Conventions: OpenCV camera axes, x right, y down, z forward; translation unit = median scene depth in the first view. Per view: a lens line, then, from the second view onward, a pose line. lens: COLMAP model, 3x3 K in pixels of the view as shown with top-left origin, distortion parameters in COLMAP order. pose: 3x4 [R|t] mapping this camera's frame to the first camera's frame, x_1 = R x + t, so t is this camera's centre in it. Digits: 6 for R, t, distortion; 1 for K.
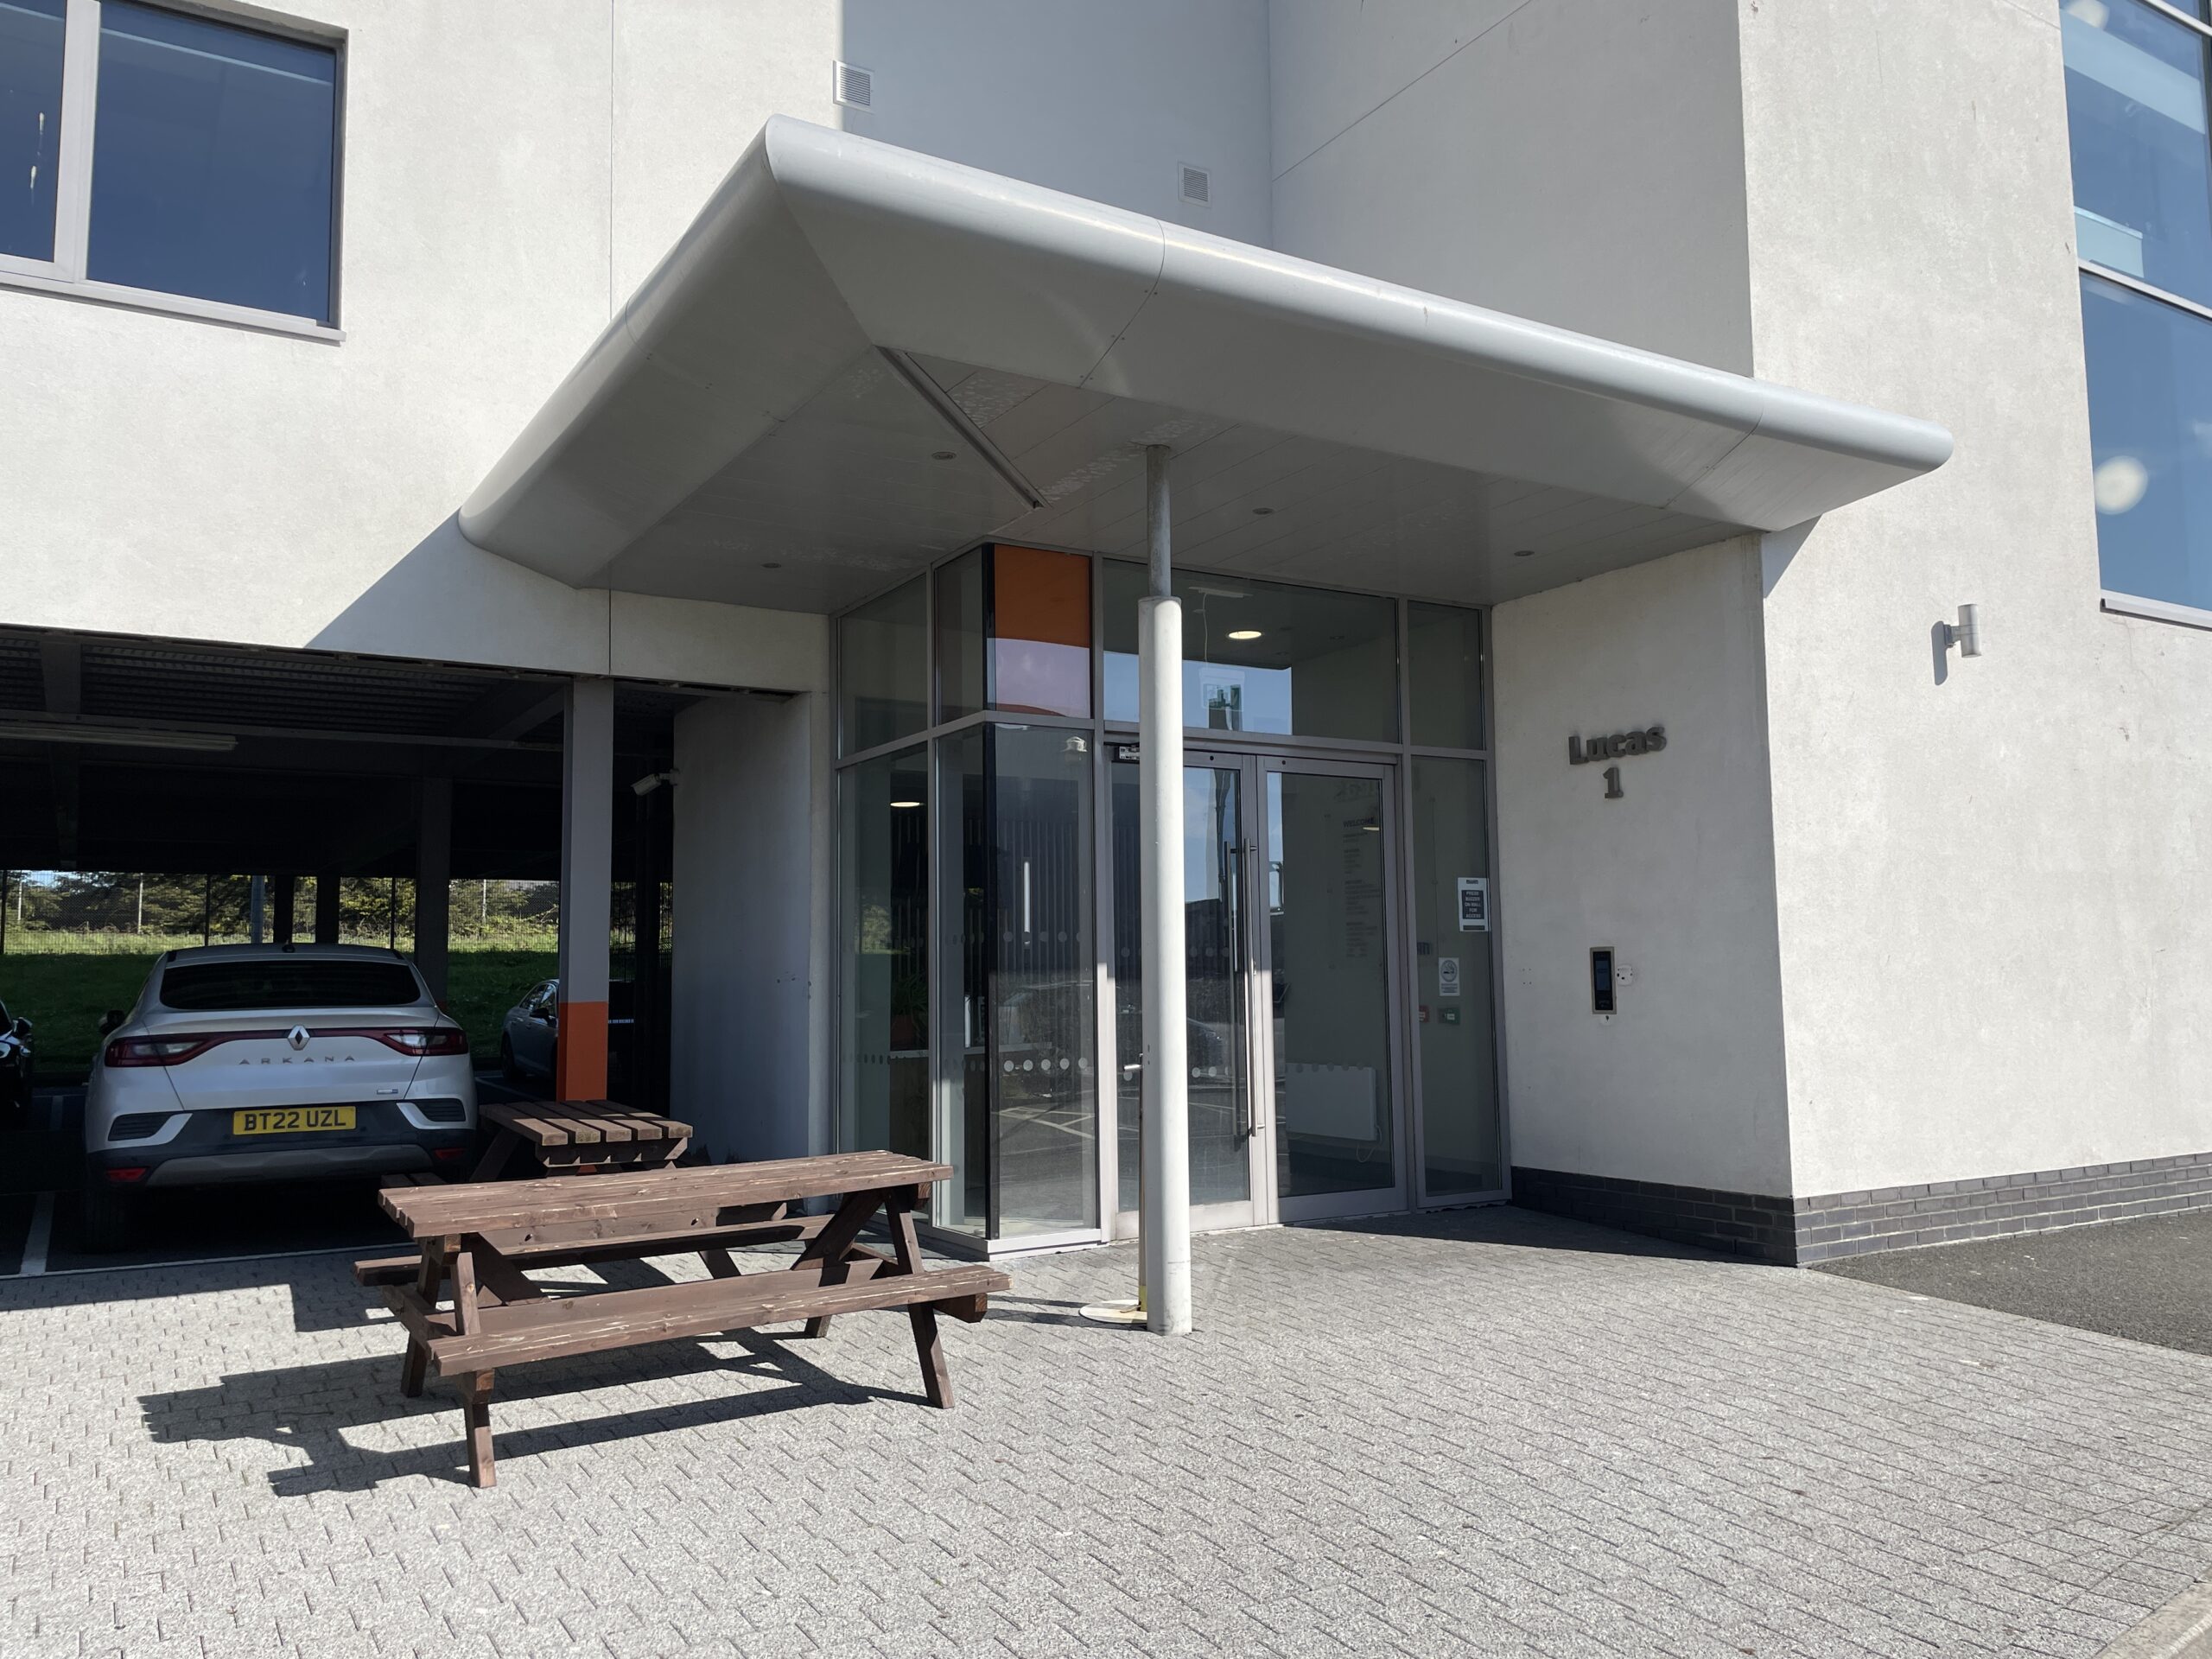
lens RADIAL K [[1664.5, 0, 1096.2], [0, 1664.5, 844.7], [0, 0, 1]] dist [0.007594, -0.003348]
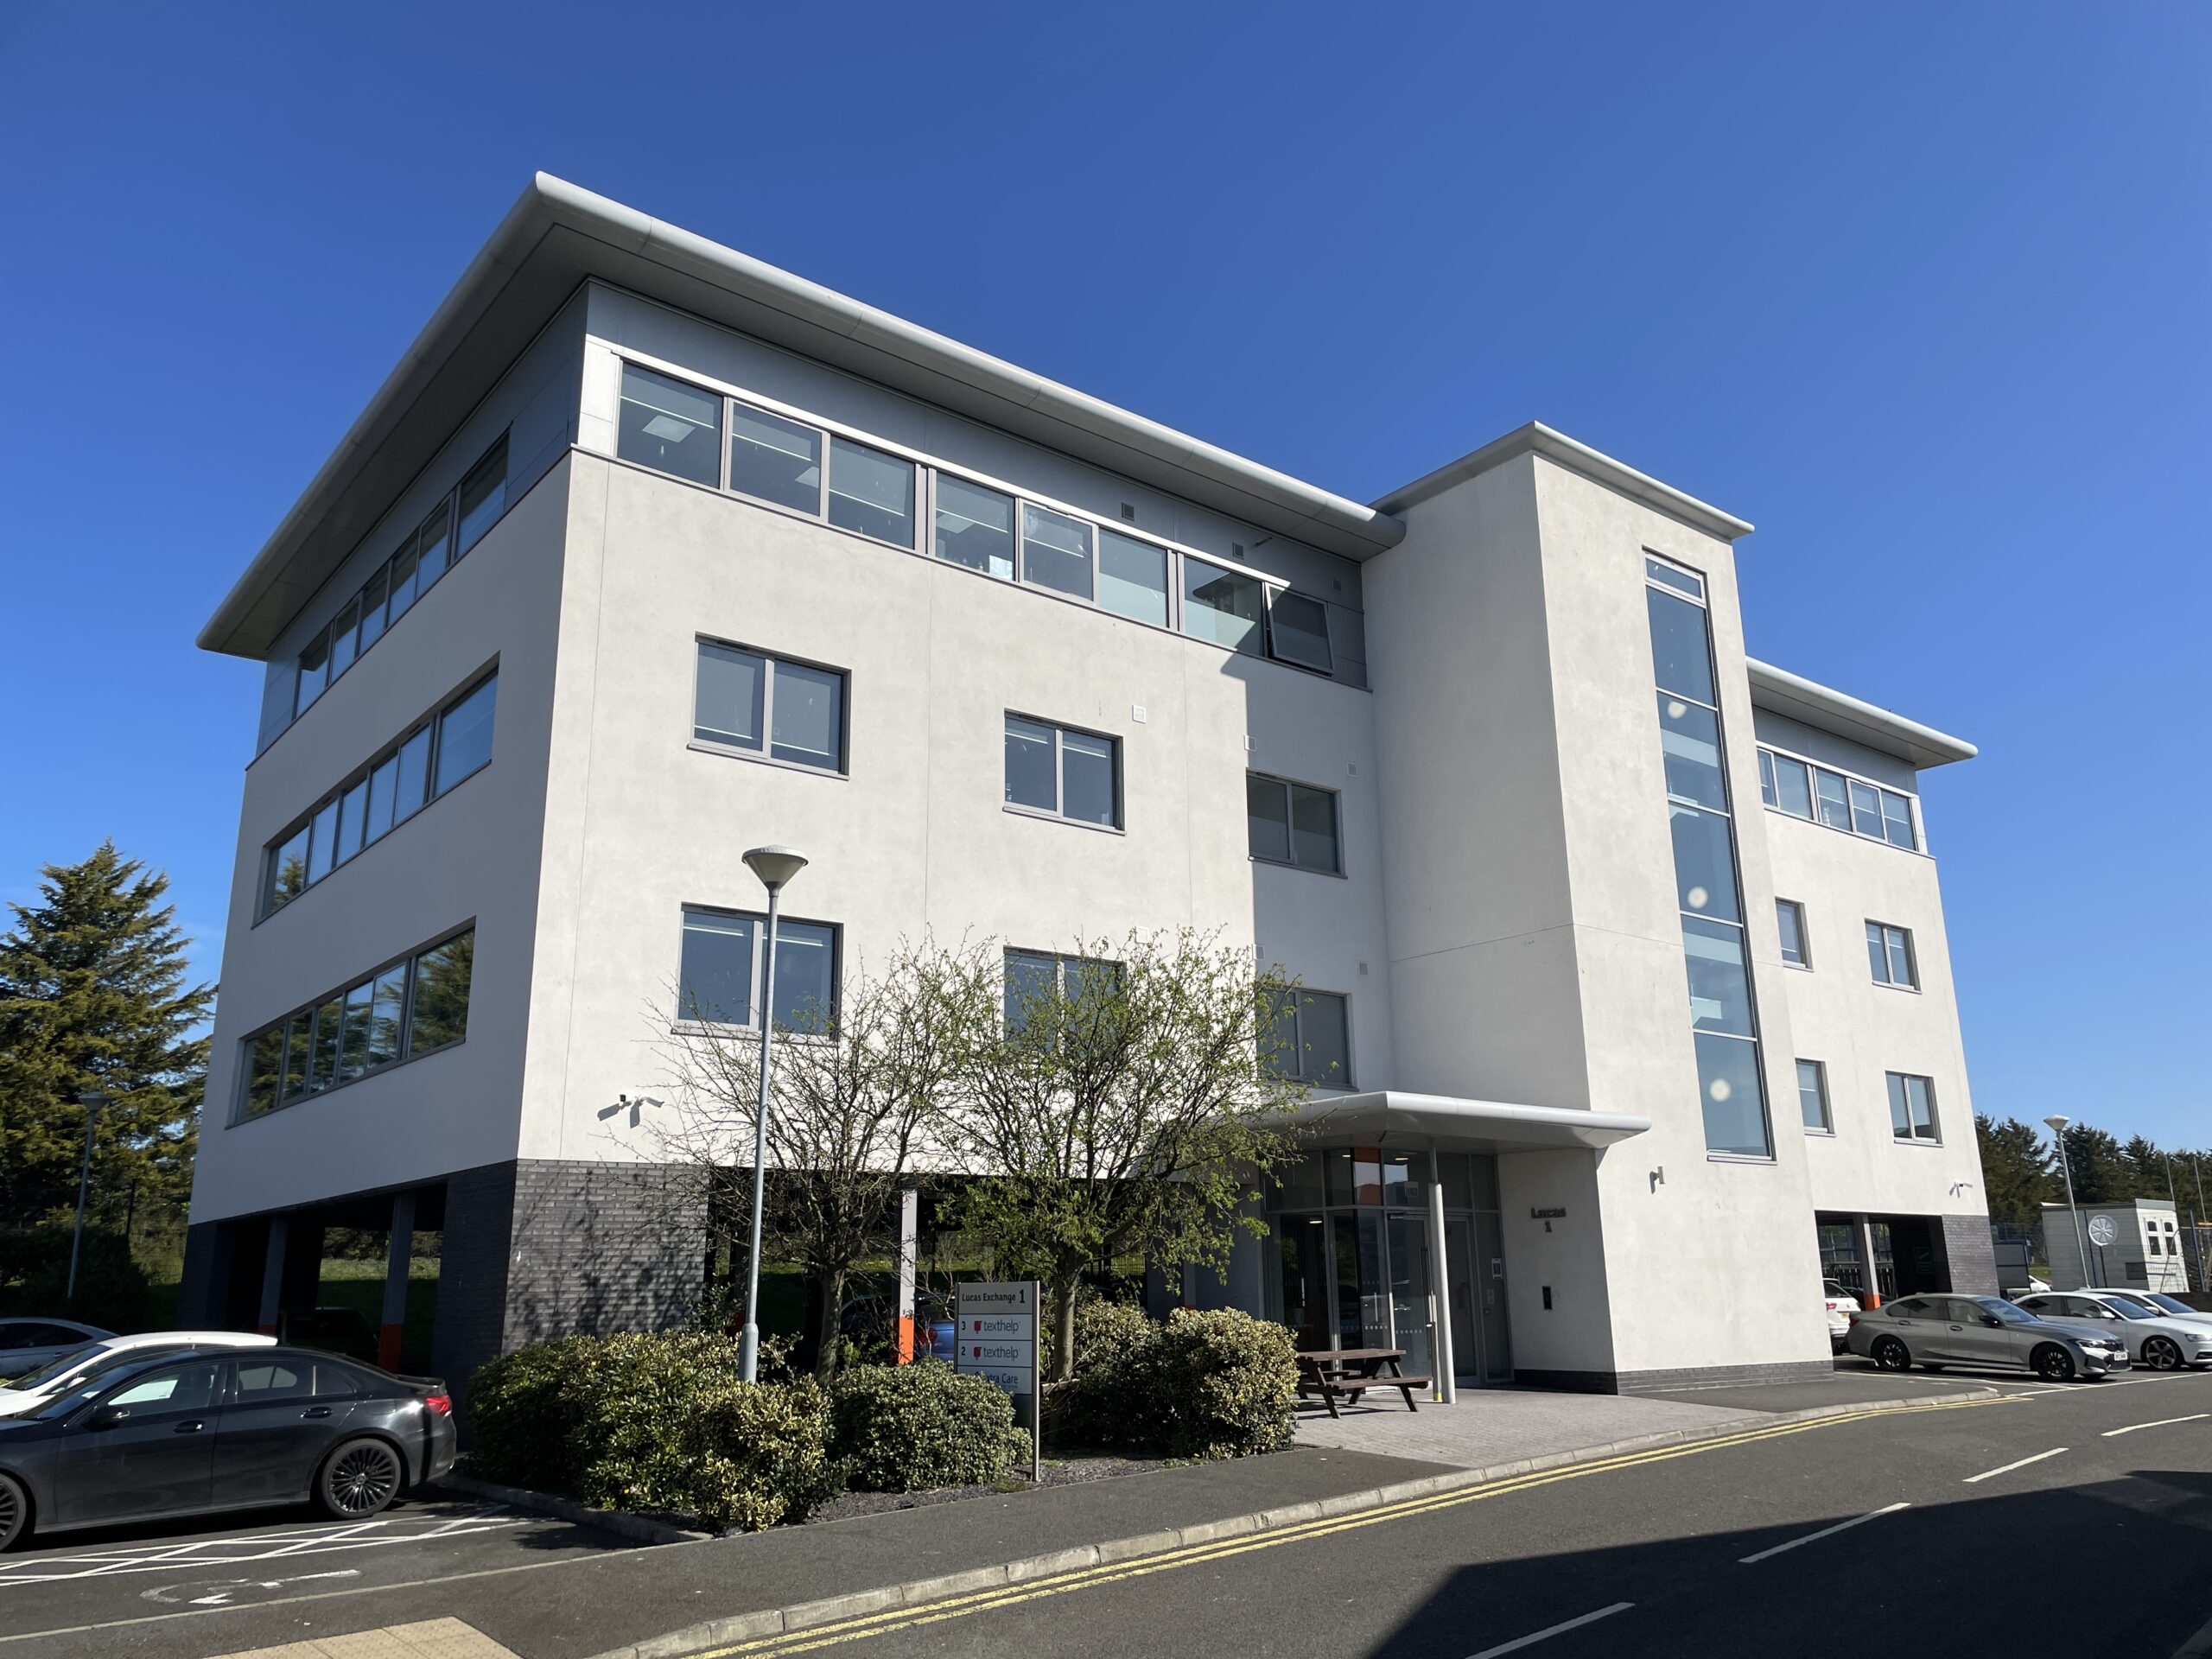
lens RADIAL K [[1664.5, 0, 1104.7], [0, 1664.5, 813.4], [0, 0, 1]] dist [0.007594, -0.003348]
pose [[0.990800, 0.040526, 0.129126, -0.844369], [-0.013542, 0.979011, -0.203357, -0.139275], [-0.134657, 0.199737, 0.970553, -1.824630]]
